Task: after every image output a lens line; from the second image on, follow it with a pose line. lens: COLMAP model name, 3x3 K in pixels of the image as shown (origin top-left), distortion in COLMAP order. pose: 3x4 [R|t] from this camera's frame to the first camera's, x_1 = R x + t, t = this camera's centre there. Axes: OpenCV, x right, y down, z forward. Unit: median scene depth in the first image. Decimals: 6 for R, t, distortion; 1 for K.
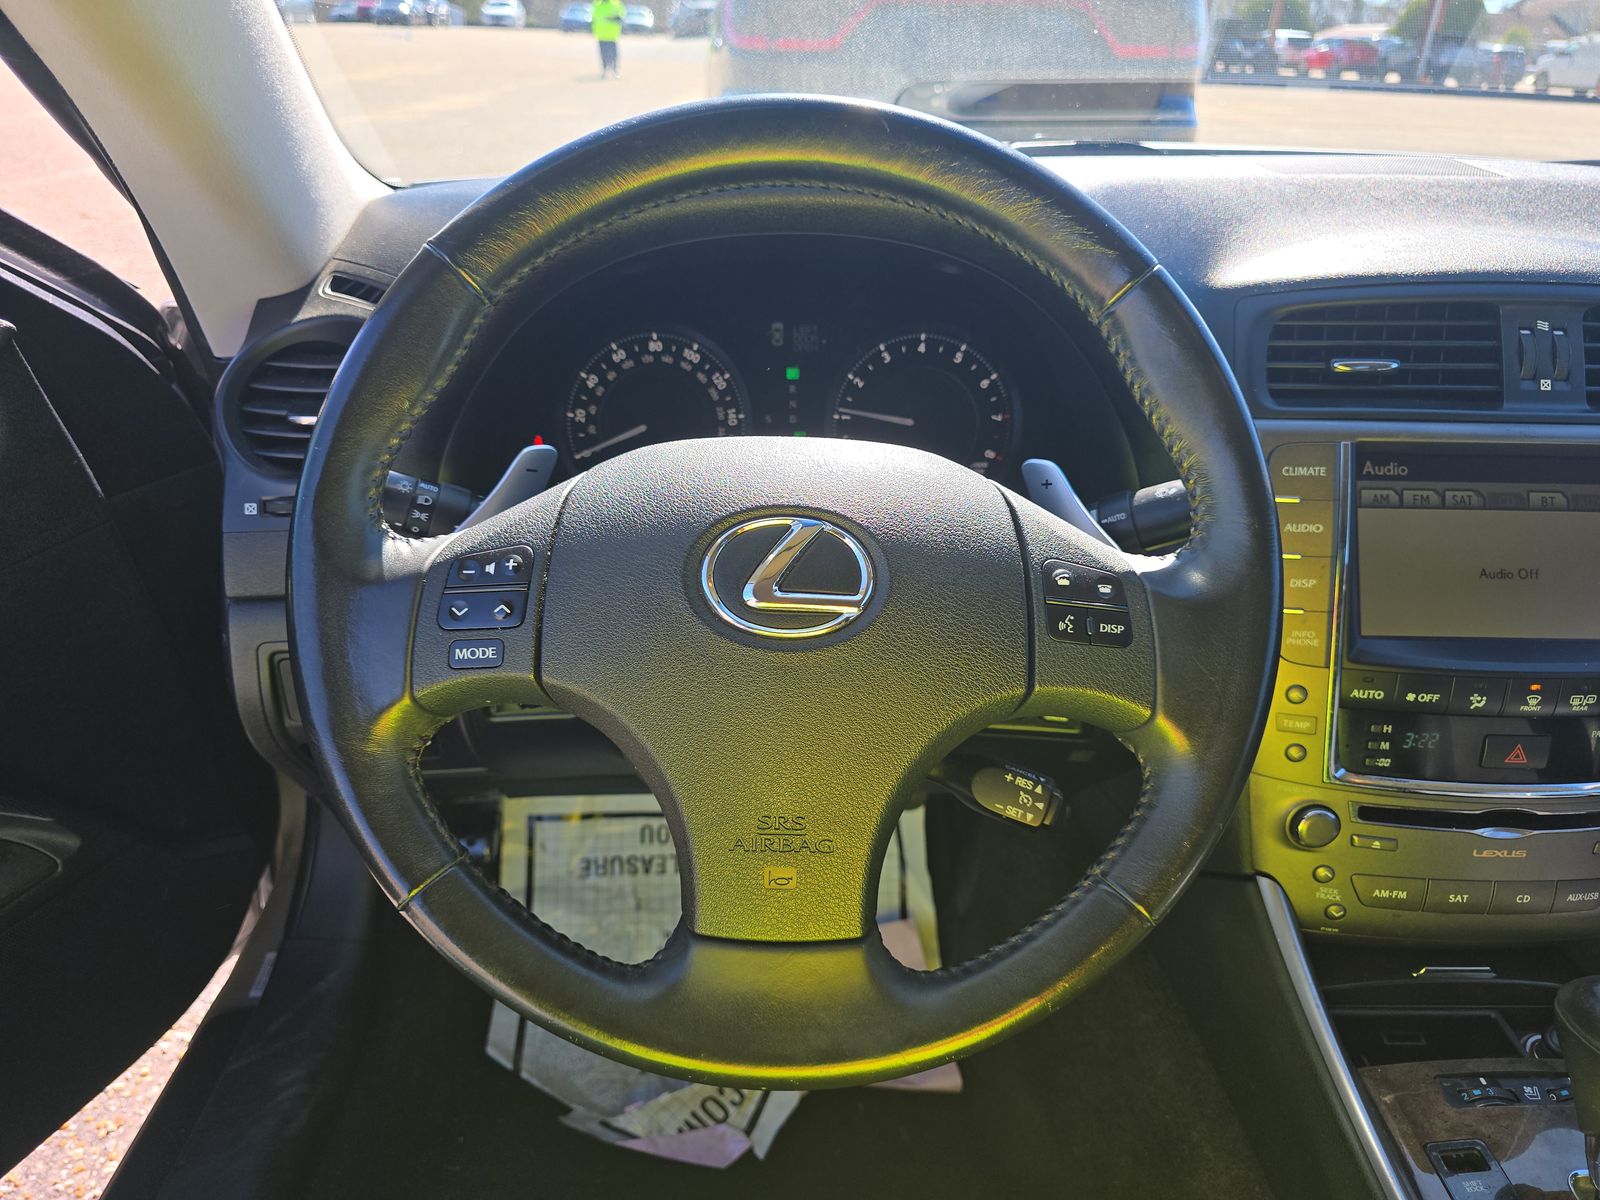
lens RADIAL K [[1110.8, 0, 793.7], [0, 1110.8, 601.6], [0, 0, 1]] dist [0.024941, -0.029082]
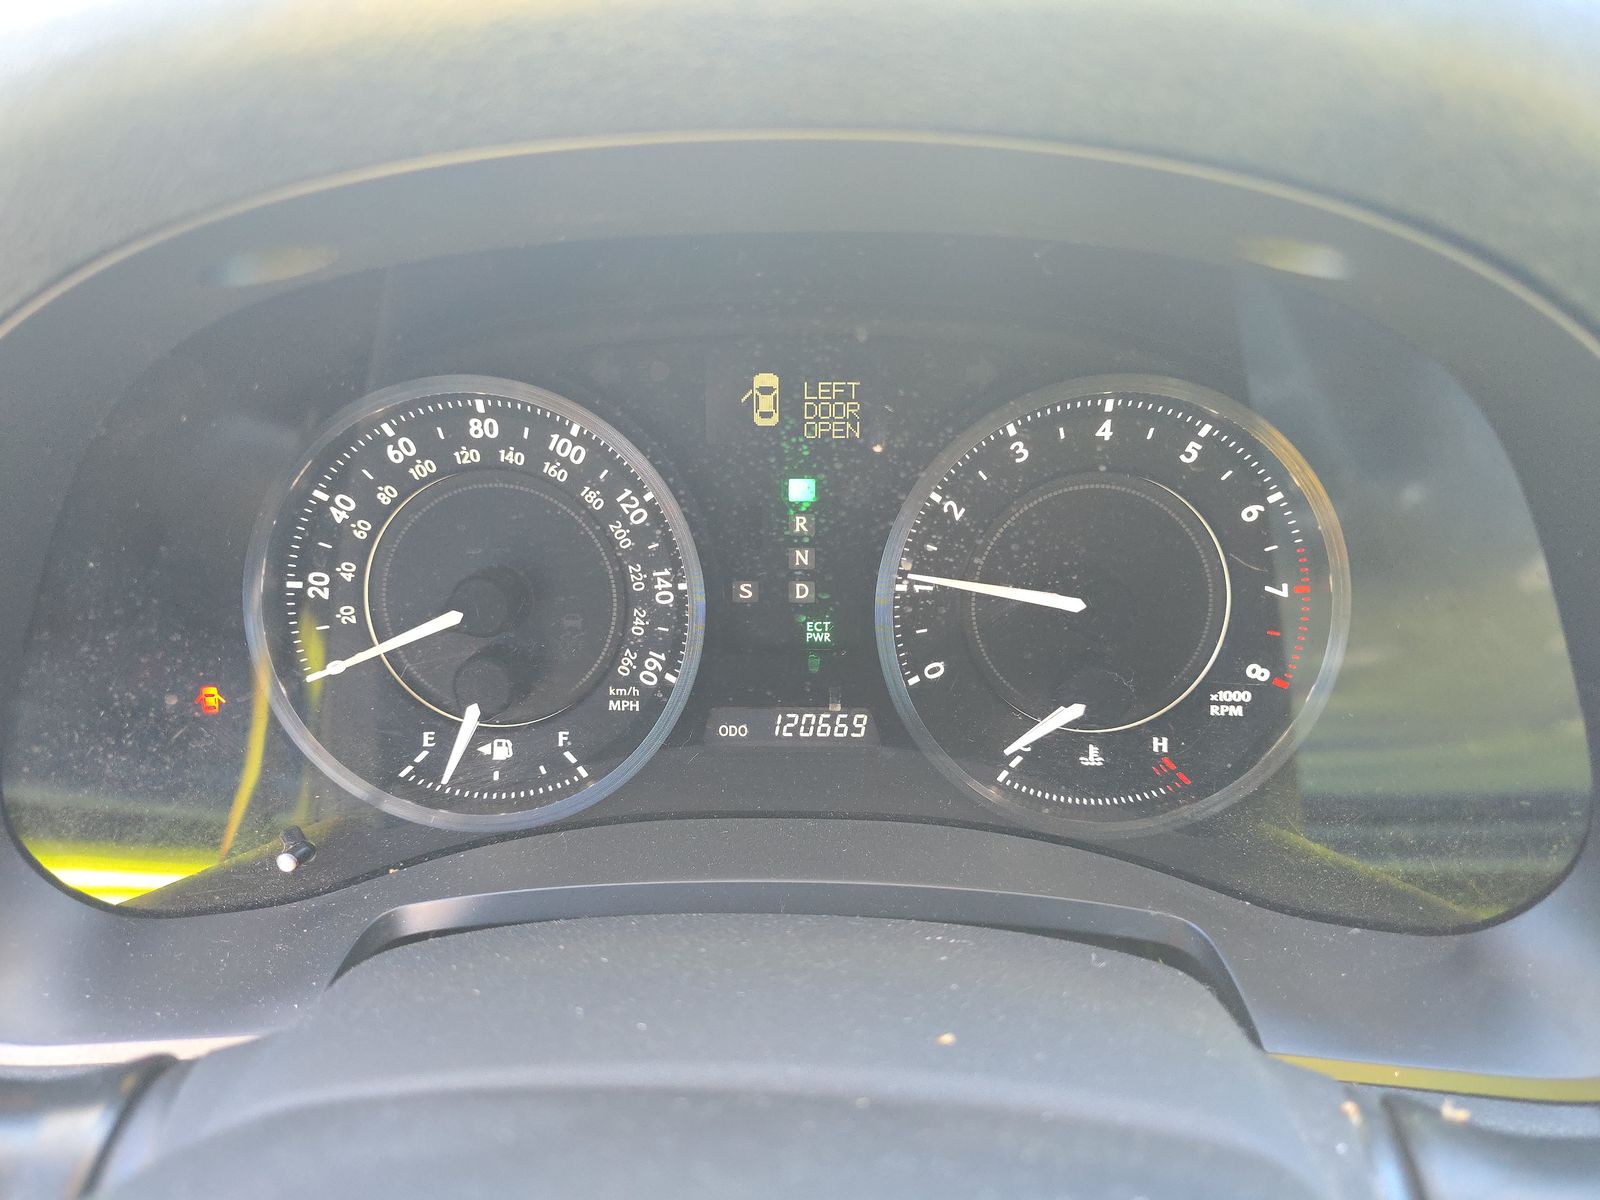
lens RADIAL K [[1110.8, 0, 798.2], [0, 1110.8, 605.3], [0, 0, 1]] dist [0.024941, -0.029082]
pose [[0.999327, 0.004522, -0.036393, 0.013878], [-0.003417, 0.999532, 0.030394, -0.173632], [0.036513, -0.030249, 0.998875, 0.568457]]
